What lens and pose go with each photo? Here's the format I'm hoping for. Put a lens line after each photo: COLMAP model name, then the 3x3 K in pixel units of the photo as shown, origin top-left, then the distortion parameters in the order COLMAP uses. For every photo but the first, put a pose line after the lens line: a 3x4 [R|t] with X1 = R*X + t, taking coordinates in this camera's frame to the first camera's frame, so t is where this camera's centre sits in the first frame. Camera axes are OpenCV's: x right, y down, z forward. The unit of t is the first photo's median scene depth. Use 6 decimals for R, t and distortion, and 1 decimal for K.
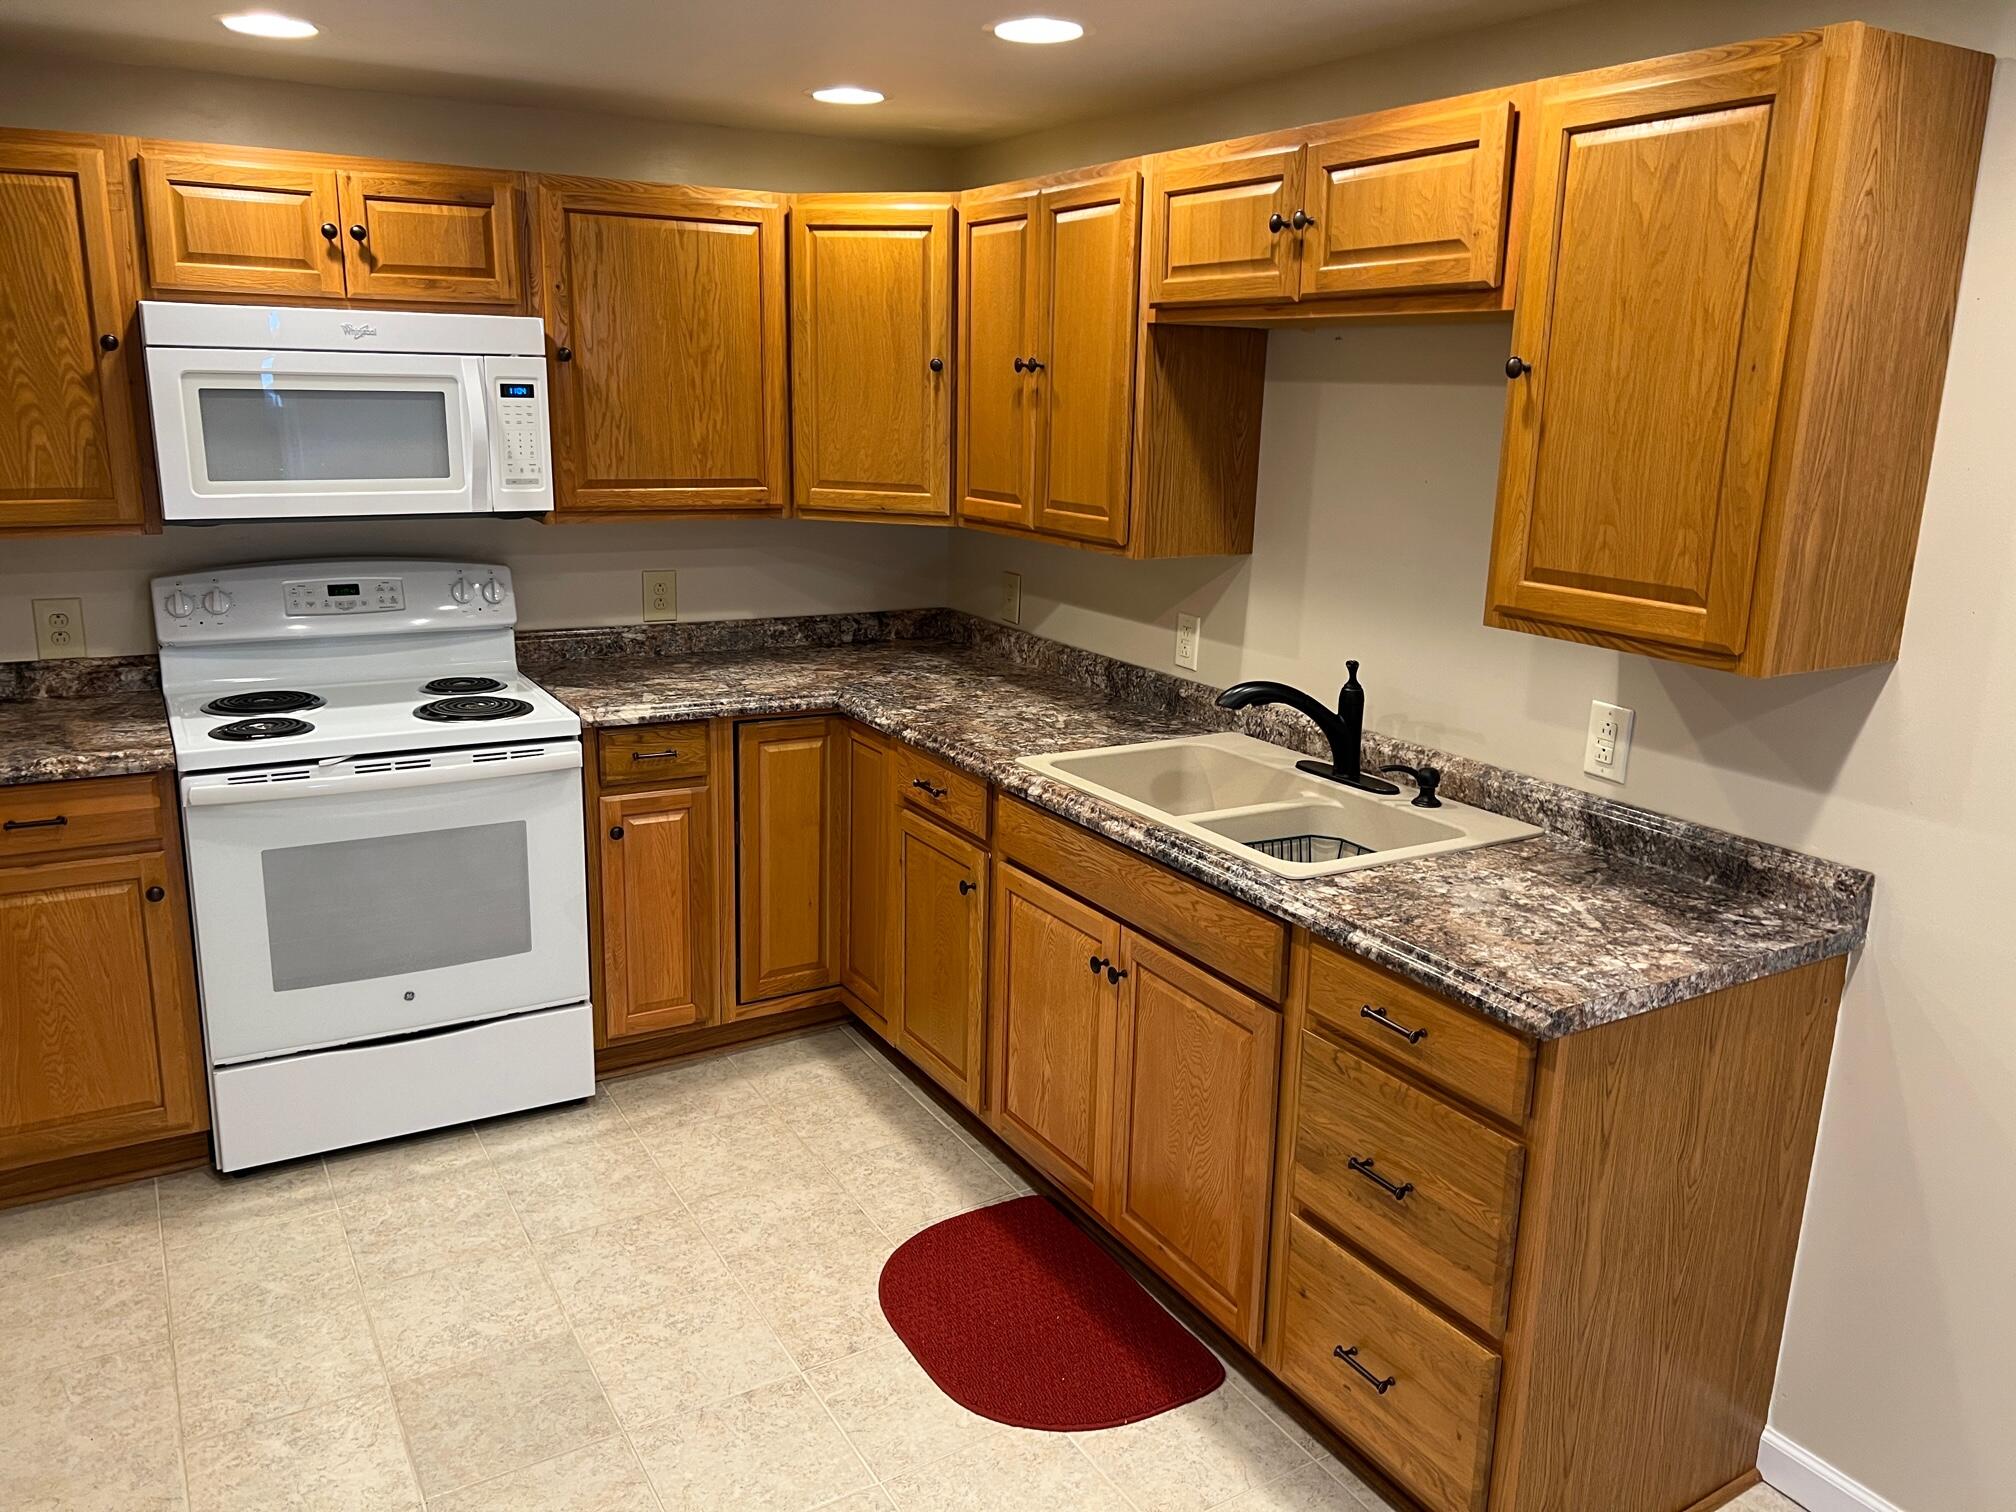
lens RADIAL K [[1507.5, 0, 1010.4], [0, 1507.5, 763.4], [0, 0, 1]] dist [0.063318, -0.076470]
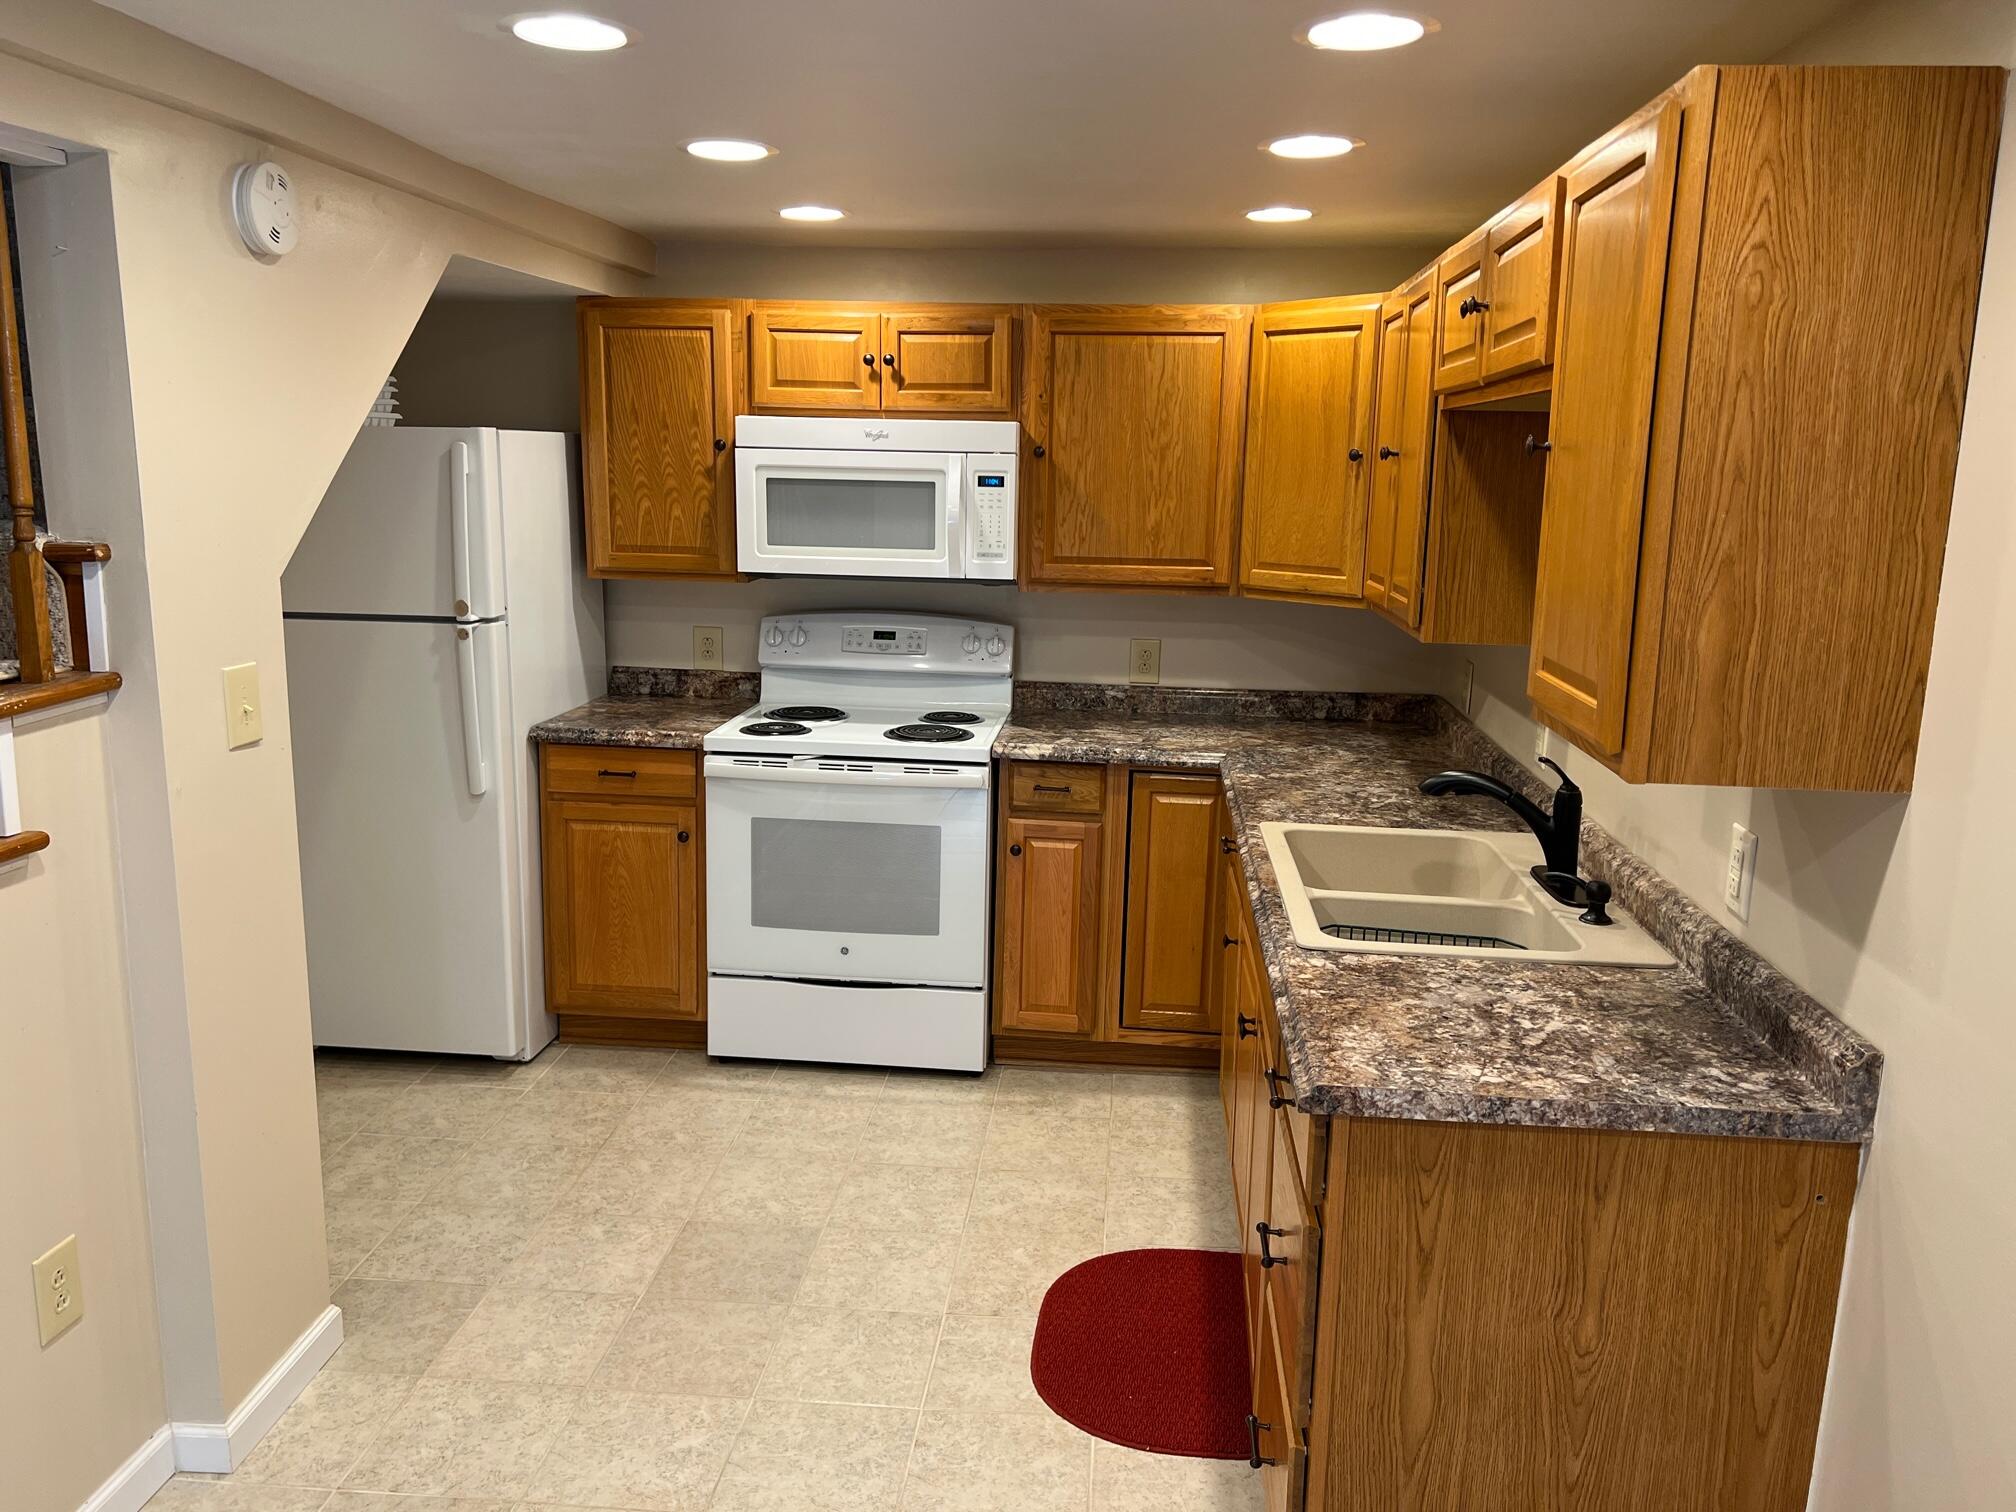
lens RADIAL K [[1505.8, 0, 1008.0], [0, 1505.8, 756.0], [0, 0, 1]] dist [0.103420, -0.139038]
pose [[0.812252, 0.106718, -0.573461, 0.466686], [-0.146732, 0.988890, -0.023806, 0.002308], [0.564549, 0.103481, 0.818887, 0.034967]]
